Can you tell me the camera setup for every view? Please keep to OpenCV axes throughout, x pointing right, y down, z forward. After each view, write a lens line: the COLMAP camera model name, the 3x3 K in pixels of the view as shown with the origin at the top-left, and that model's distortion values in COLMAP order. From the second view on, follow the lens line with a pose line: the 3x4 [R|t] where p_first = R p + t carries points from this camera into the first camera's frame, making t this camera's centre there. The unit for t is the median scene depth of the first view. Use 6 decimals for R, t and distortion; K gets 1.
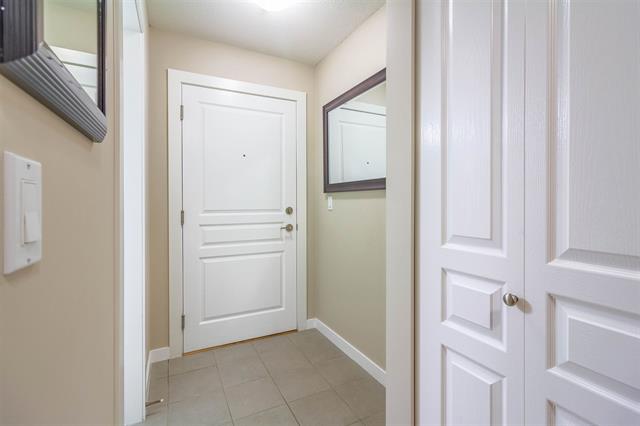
lens RADIAL K [[290.3, 0, 318.5], [0, 290.3, 203.7], [0, 0, 1]] dist [0.010947, 0.000110]
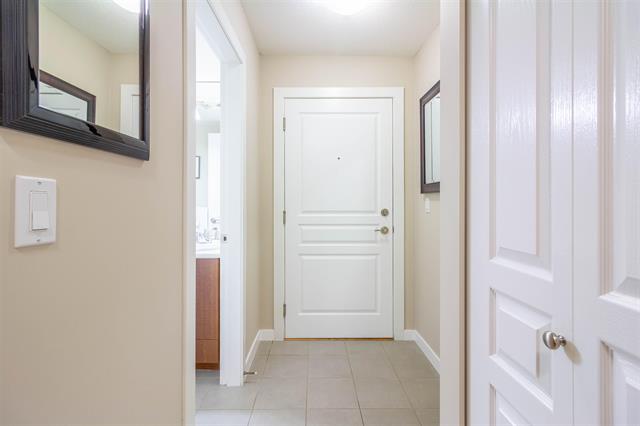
lens RADIAL K [[295.7, 0, 318.1], [0, 295.7, 202.1], [0, 0, 1]] dist [0.004465, 0.000447]
pose [[0.901627, 0.002054, -0.432510, 0.139878], [-0.005956, 0.999953, -0.007667, -0.002003], [0.432474, 0.009489, 0.901596, 0.024406]]
